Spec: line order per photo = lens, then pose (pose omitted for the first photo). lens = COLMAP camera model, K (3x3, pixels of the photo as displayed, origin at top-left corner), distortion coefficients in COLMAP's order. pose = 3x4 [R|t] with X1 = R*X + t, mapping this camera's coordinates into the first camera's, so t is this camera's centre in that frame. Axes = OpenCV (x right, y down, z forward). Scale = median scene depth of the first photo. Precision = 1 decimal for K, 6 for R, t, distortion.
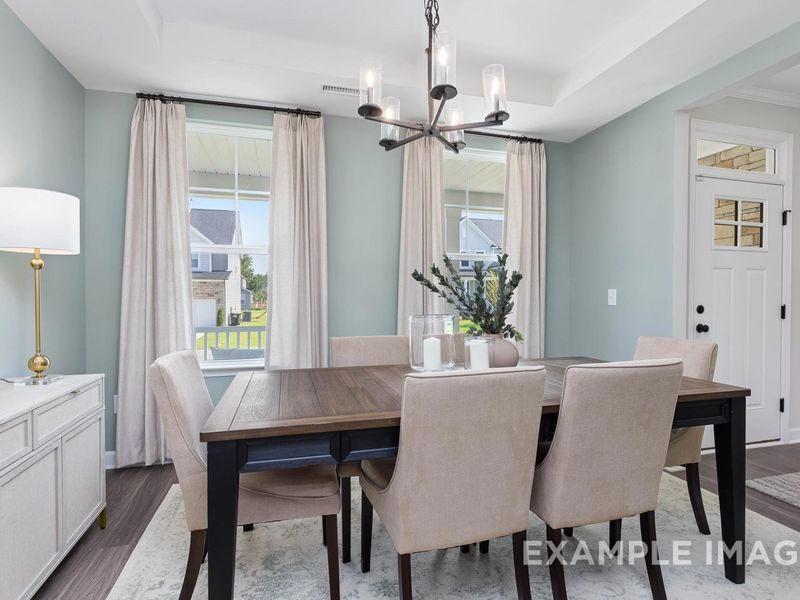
lens RADIAL K [[447.6, 0, 402.4], [0, 447.6, 300.2], [0, 0, 1]] dist [-0.001953, -0.001370]
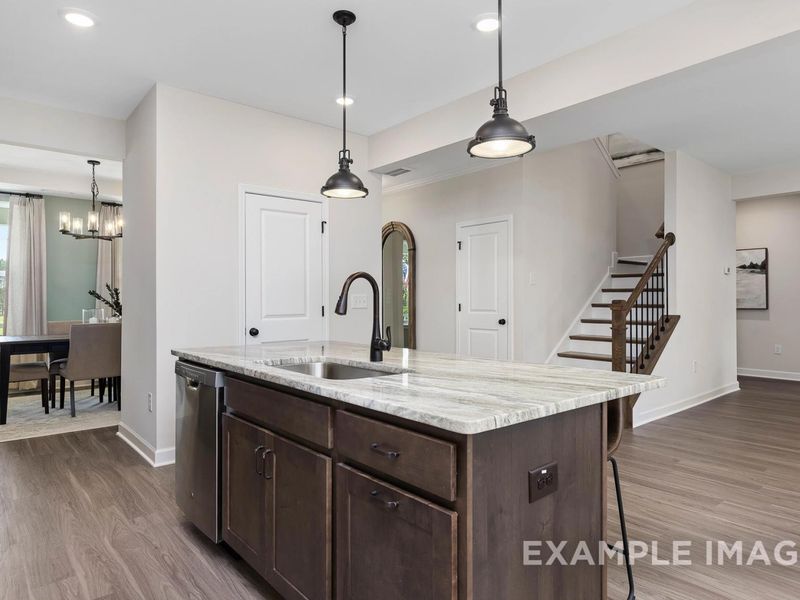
lens RADIAL K [[503.7, 0, 400.0], [0, 503.7, 300.0], [0, 0, 1]] dist [0.006583, 0.000807]
pose [[0.909410, 0.001805, 0.415896, 0.315144], [0.002439, 0.999950, -0.009672, 0.010588], [-0.415893, 0.009810, 0.909361, -1.634771]]
